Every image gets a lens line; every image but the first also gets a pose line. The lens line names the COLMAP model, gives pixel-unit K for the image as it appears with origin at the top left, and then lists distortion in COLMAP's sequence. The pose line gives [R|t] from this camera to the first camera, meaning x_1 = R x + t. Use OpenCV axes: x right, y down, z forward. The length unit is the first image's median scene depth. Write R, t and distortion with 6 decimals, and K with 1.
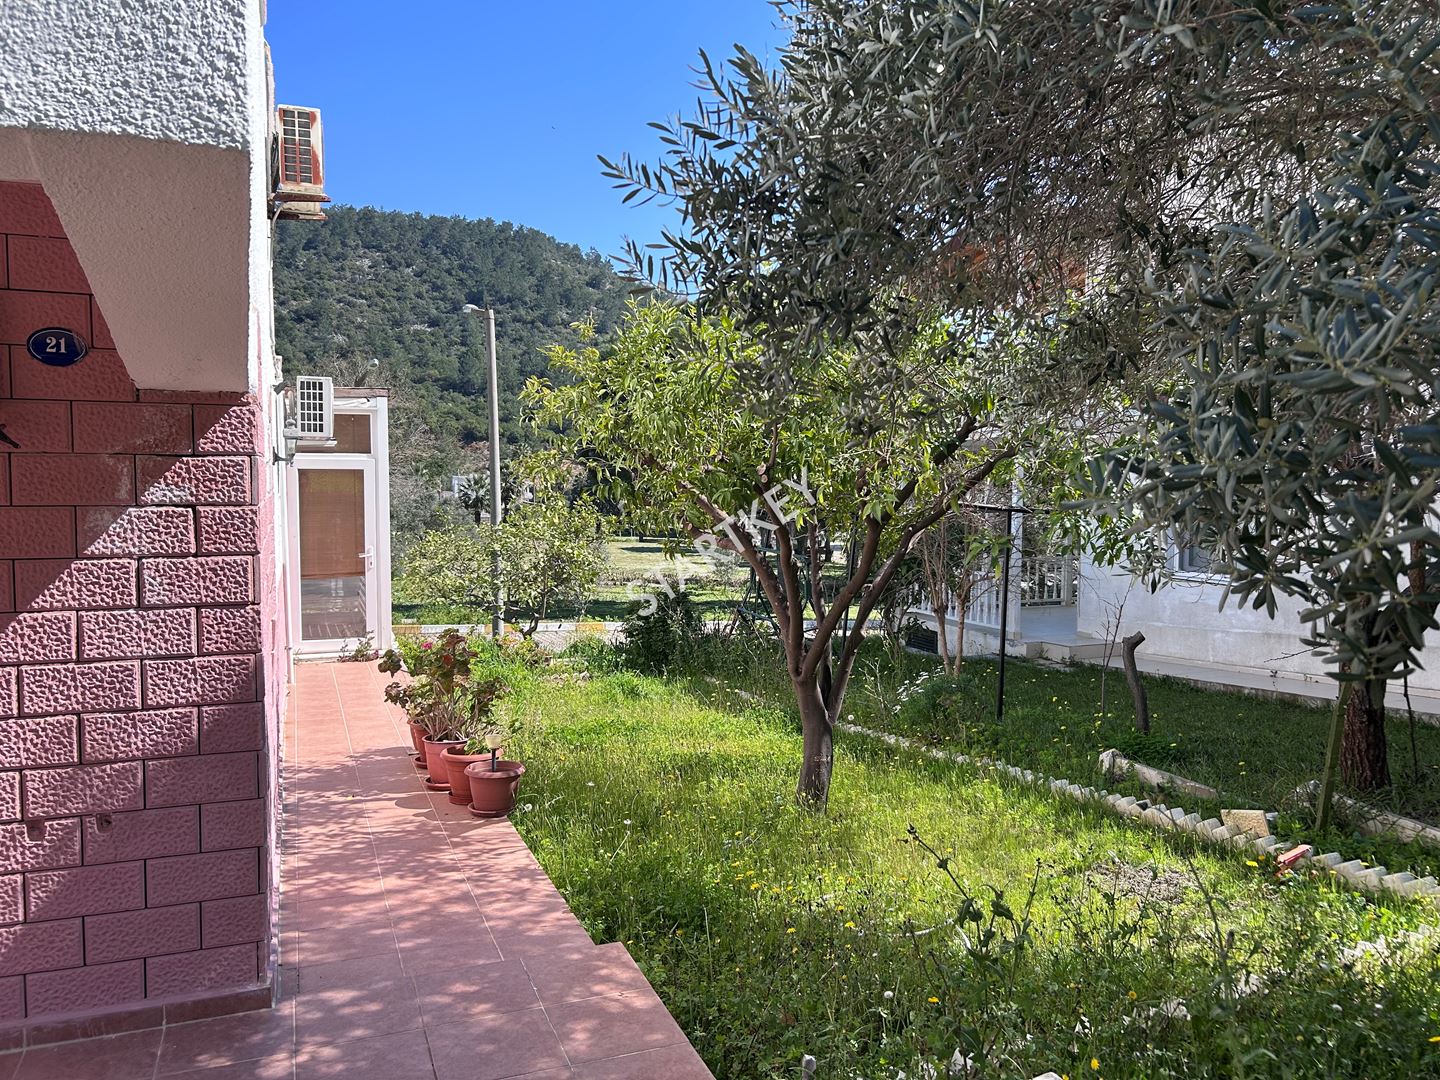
lens RADIAL K [[1084.1, 0, 718.8], [0, 1084.1, 534.0], [0, 0, 1]] dist [0.047553, -0.051483]
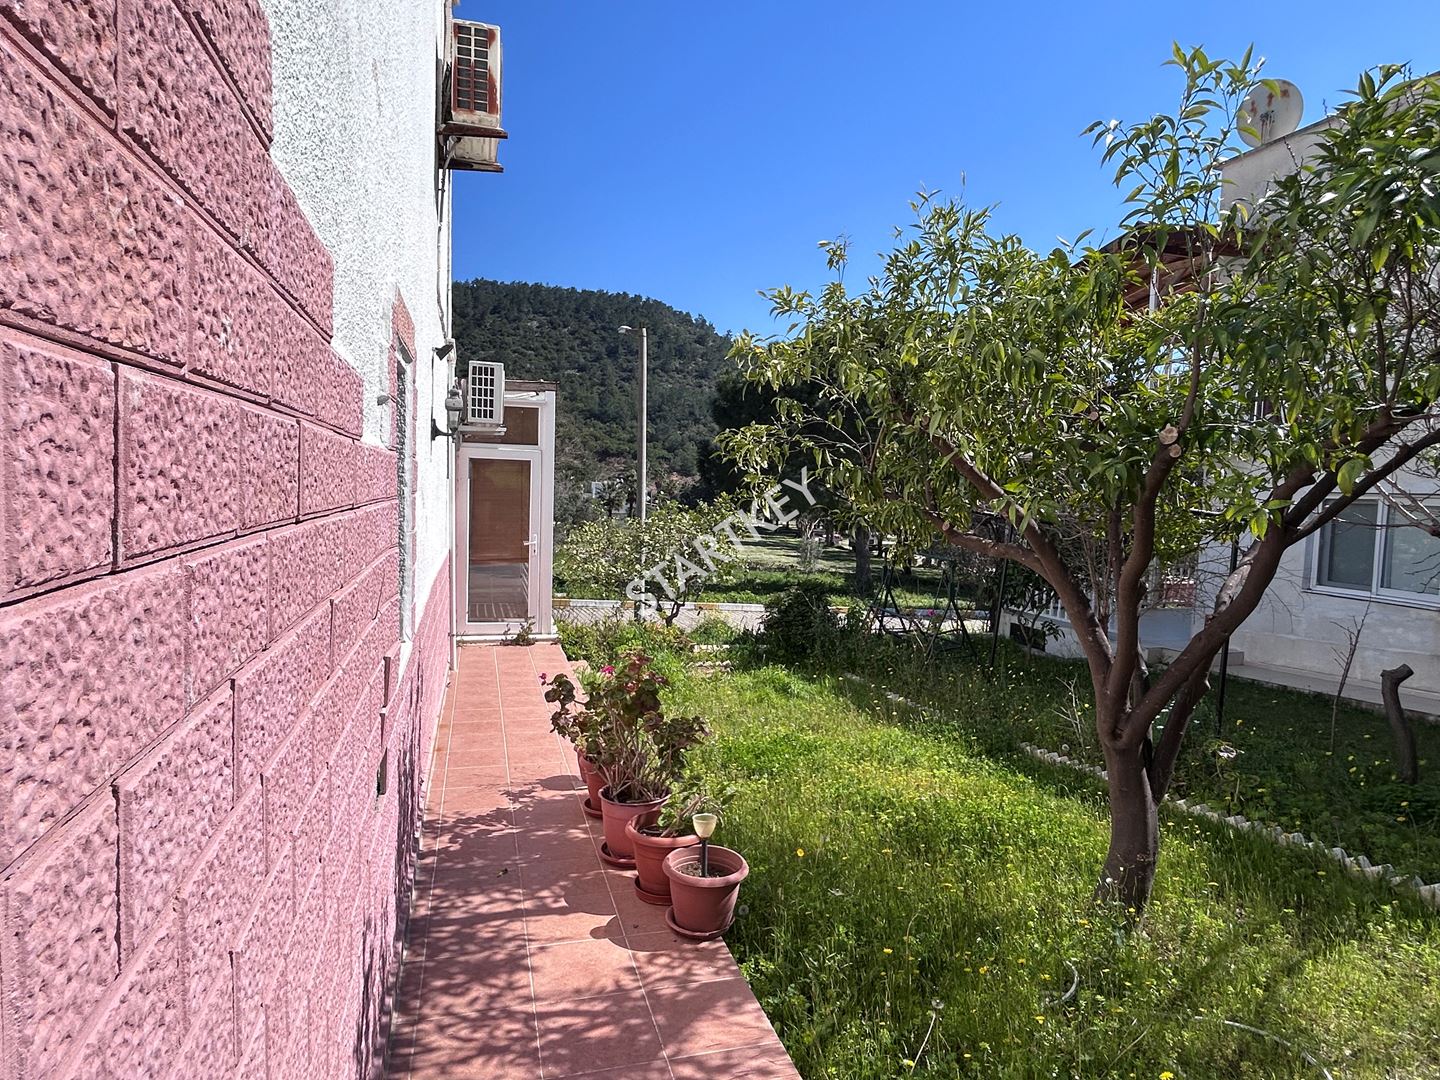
lens RADIAL K [[812.9, 0, 712.1], [0, 812.9, 531.9], [0, 0, 1]] dist [-0.012595, 0.003564]
pose [[0.995448, 0.033319, -0.089294, -0.096073], [-0.033194, 0.999445, 0.002882, 0.000722], [0.089340, 0.000095, 0.996001, 0.285647]]
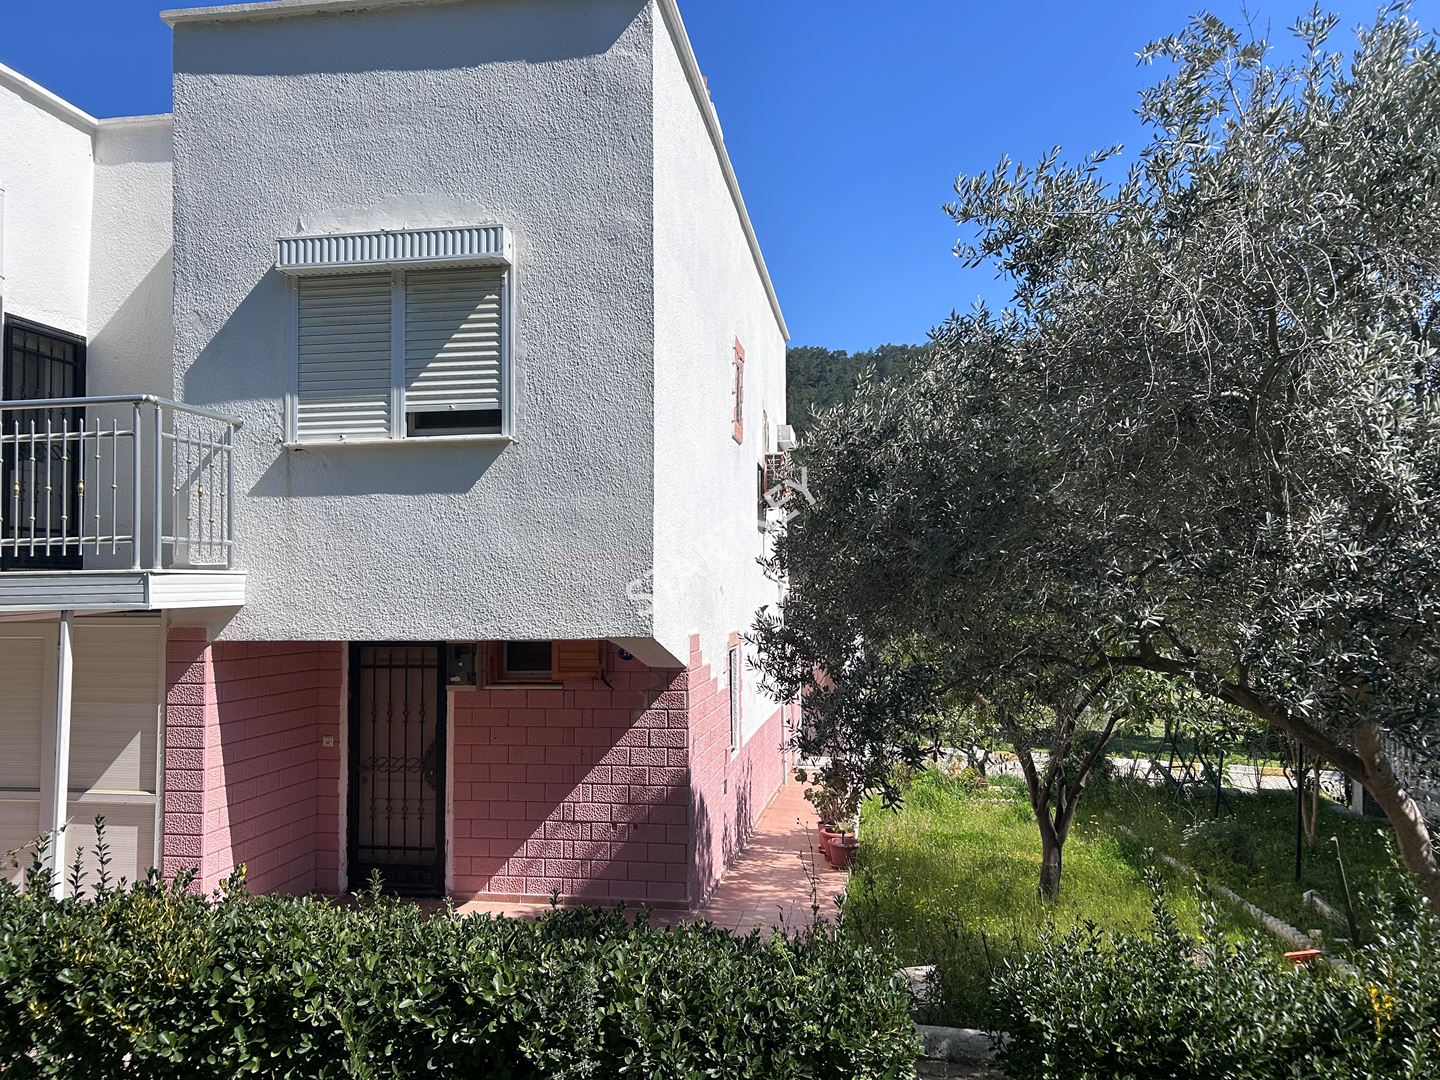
lens RADIAL K [[1084.1, 0, 721.6], [0, 1084.1, 539.1], [0, 0, 1]] dist [0.047553, -0.051483]
pose [[0.867199, -0.026566, -0.497253, 0.320206], [-0.023881, 0.995208, -0.094816, -0.063848], [0.497389, 0.094100, 0.862409, -0.418762]]
